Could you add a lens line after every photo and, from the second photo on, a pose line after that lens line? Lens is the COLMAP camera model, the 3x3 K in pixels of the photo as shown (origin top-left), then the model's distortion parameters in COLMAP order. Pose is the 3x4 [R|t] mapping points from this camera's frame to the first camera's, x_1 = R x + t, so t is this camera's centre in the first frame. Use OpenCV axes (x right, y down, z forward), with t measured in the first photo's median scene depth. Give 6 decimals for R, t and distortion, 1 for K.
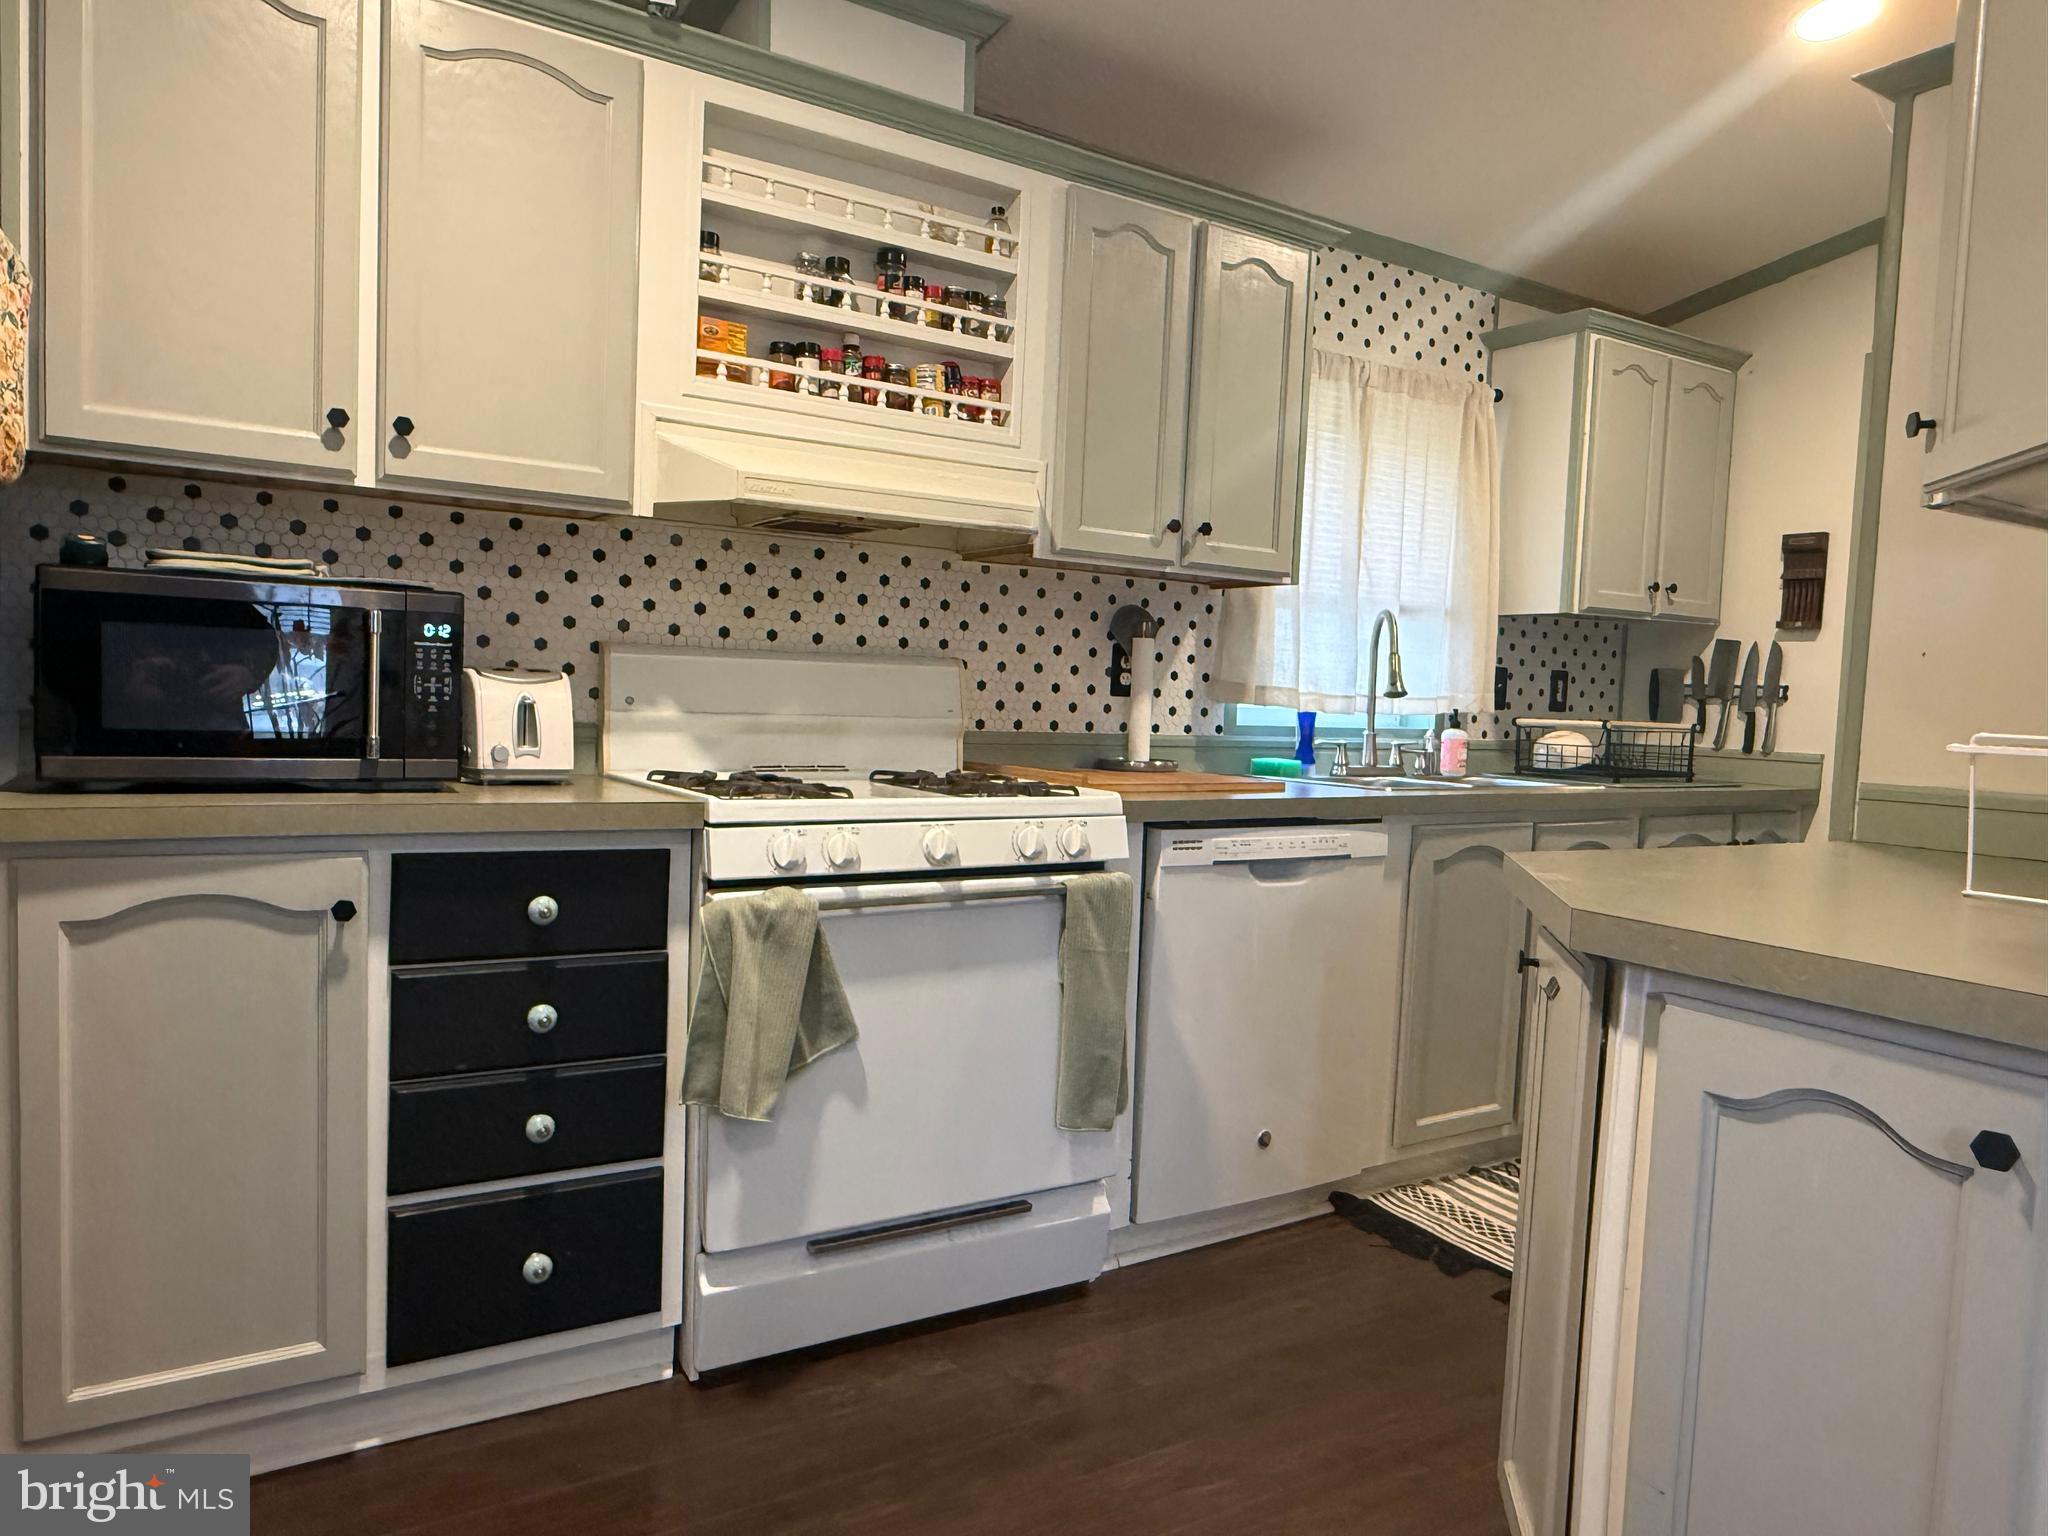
lens RADIAL K [[1330.6, 0, 1016.1], [0, 1330.6, 771.2], [0, 0, 1]] dist [0.001105, -0.001886]
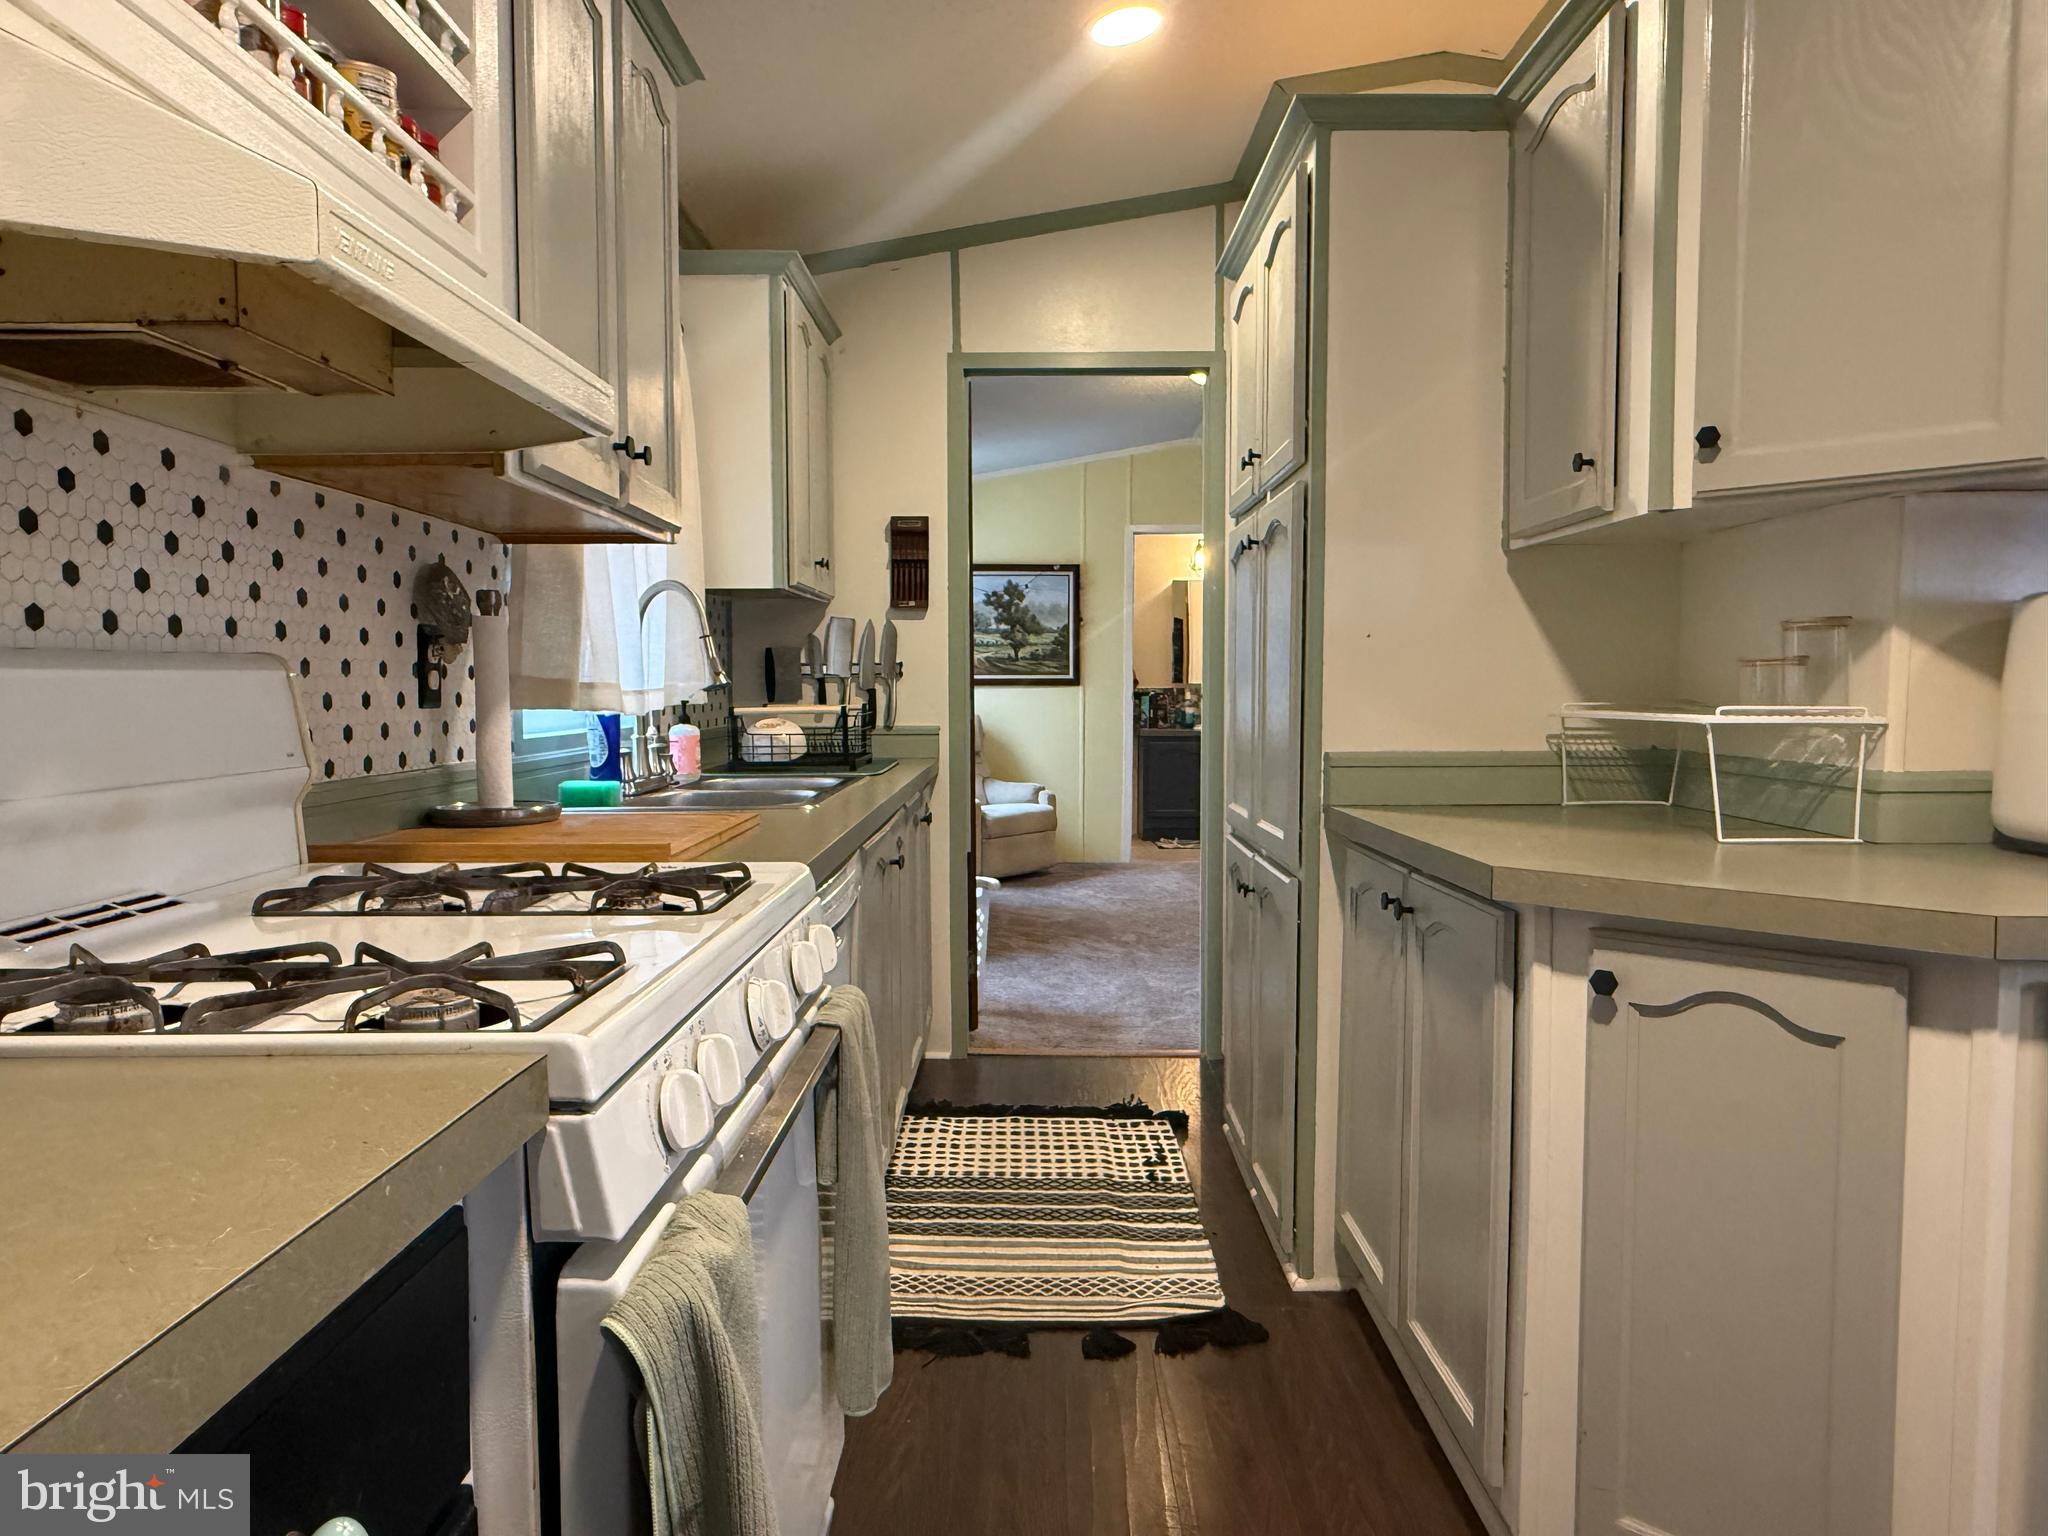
lens RADIAL K [[1330.6, 0, 1011.0], [0, 1330.6, 768.6], [0, 0, 1]] dist [0.001105, -0.001886]
pose [[0.546618, -0.092082, 0.832304, -0.361584], [0.076061, 0.995287, 0.060161, -0.054385], [-0.833921, 0.030421, 0.551045, 0.516874]]
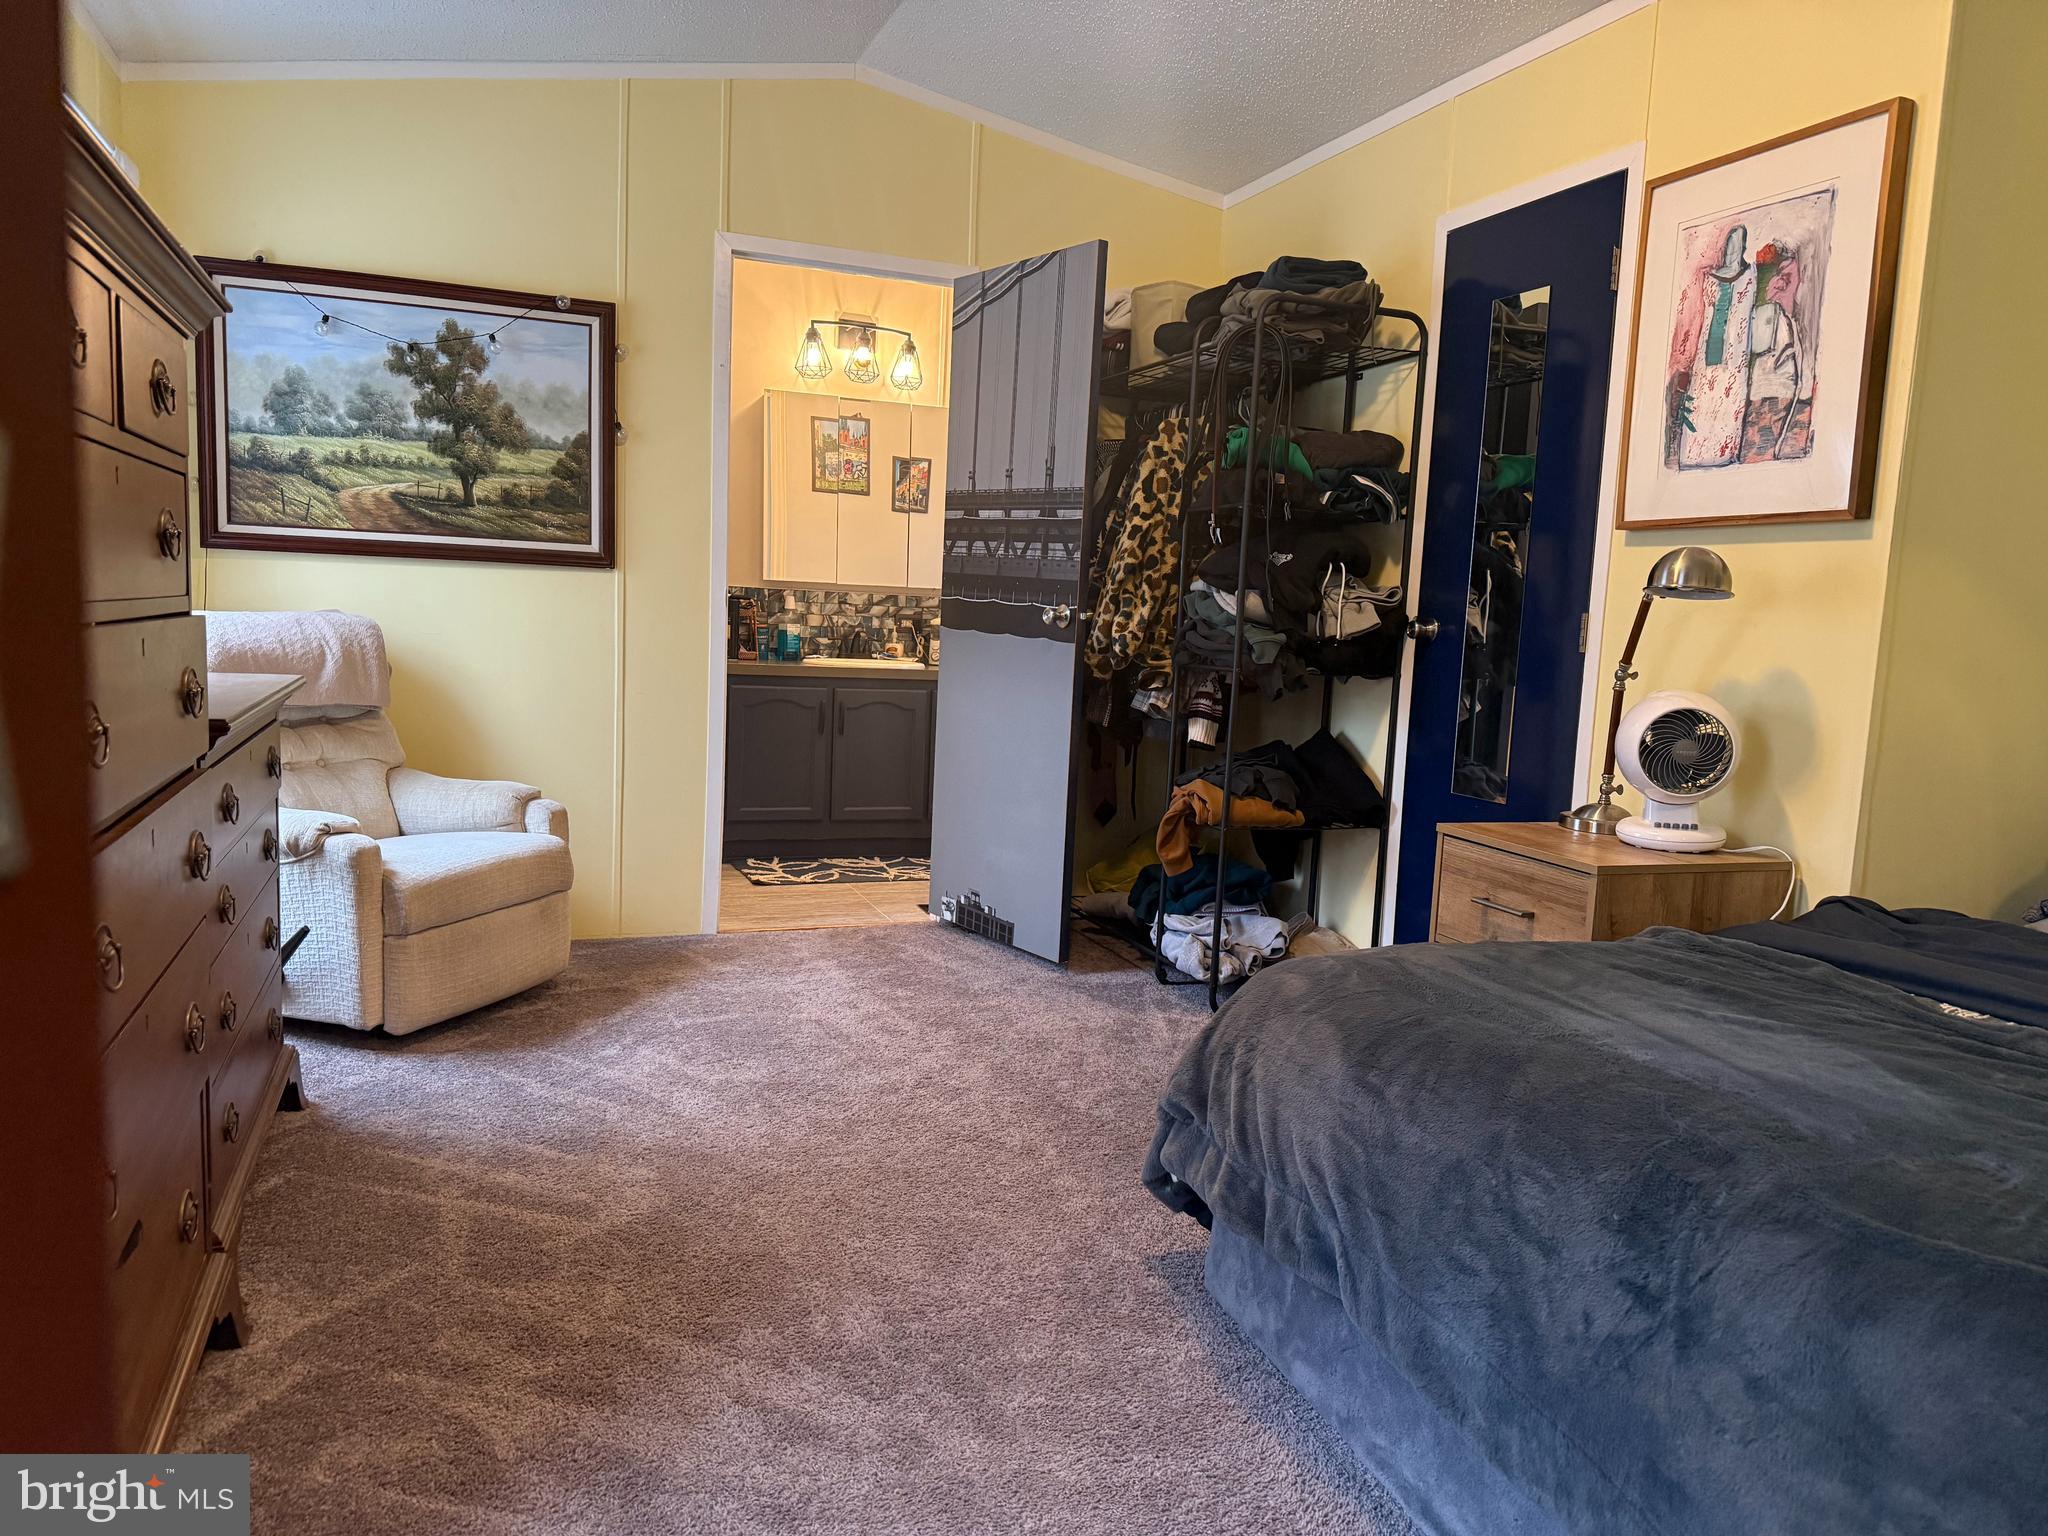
lens RADIAL K [[1426.9, 0, 1027.2], [0, 1426.9, 780.9], [0, 0, 1]] dist [-0.002331, -0.003941]
pose [[0.187285, -0.145672, 0.971444, 0.878720], [0.028533, 0.989333, 0.142853, -0.028438], [-0.981891, 0.000964, 0.189444, 1.358146]]
